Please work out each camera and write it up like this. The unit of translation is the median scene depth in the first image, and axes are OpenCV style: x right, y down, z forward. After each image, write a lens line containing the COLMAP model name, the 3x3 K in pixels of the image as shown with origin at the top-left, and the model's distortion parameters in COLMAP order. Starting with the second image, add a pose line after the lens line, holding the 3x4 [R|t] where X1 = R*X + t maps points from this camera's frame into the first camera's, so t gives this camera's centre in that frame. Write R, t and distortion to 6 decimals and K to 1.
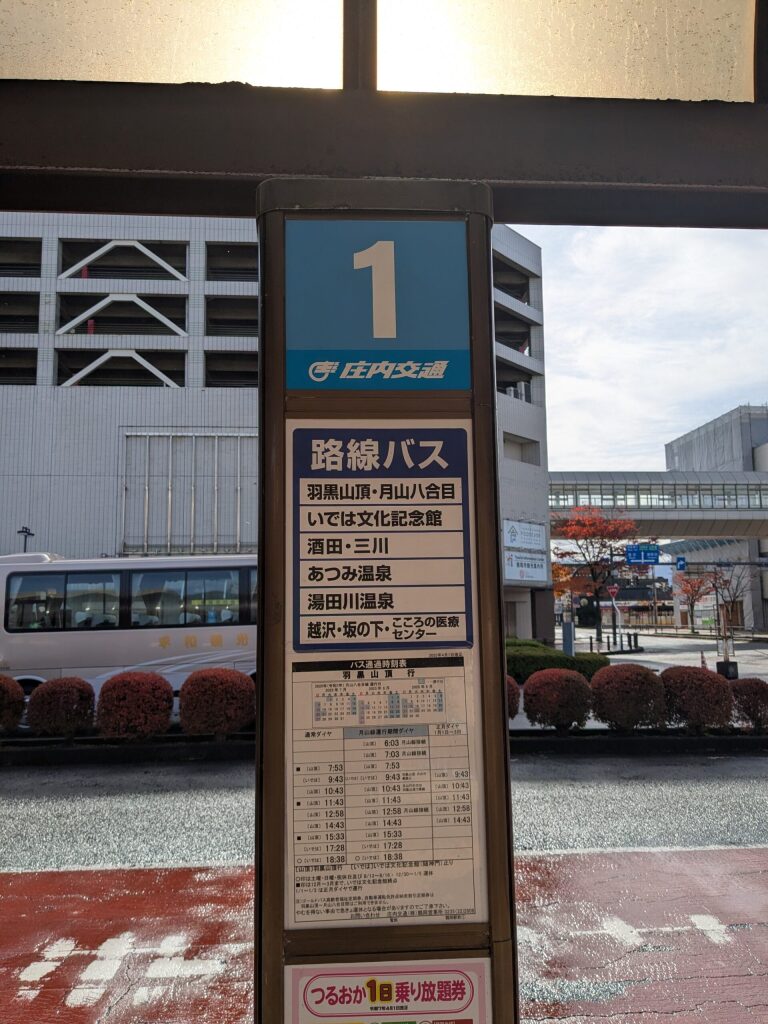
lens RADIAL K [[967.1, 0, 380.6], [0, 967.1, 468.0], [0, 0, 1]] dist [0.078726, -0.159475]
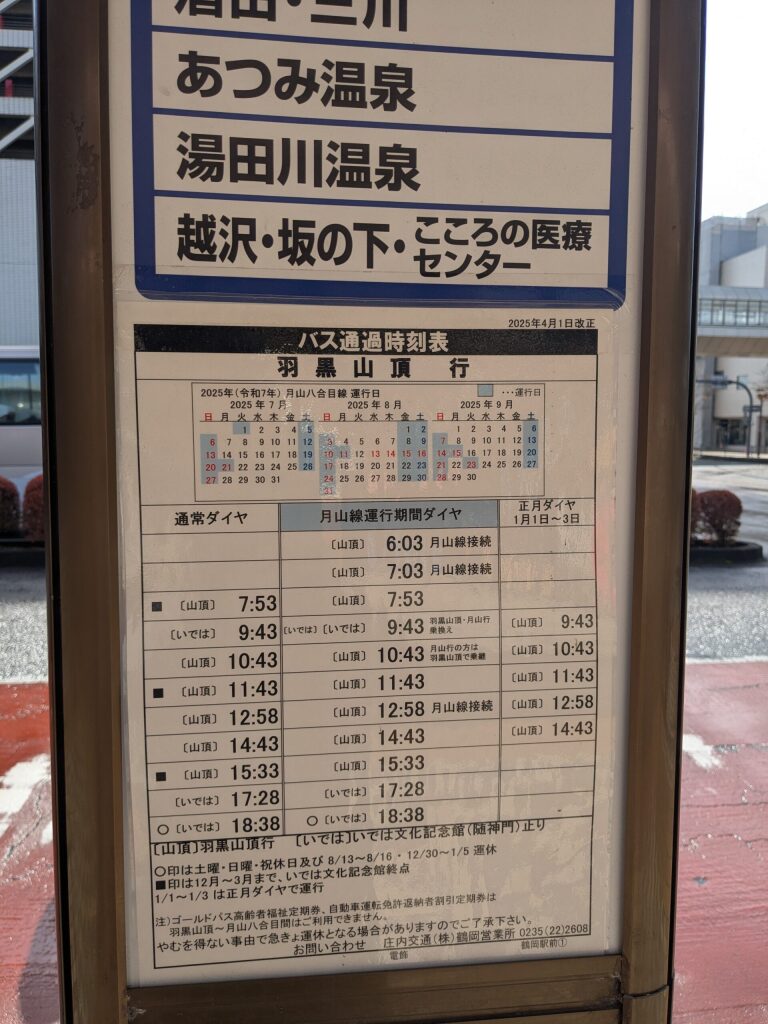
lens RADIAL K [[967.1, 0, 386.6], [0, 967.1, 506.0], [0, 0, 1]] dist [0.078726, -0.159475]
pose [[0.998292, 0.015776, 0.056249, -0.017303], [-0.028139, 0.973641, 0.226344, 0.179213], [-0.051195, -0.227540, 0.972422, 0.622283]]
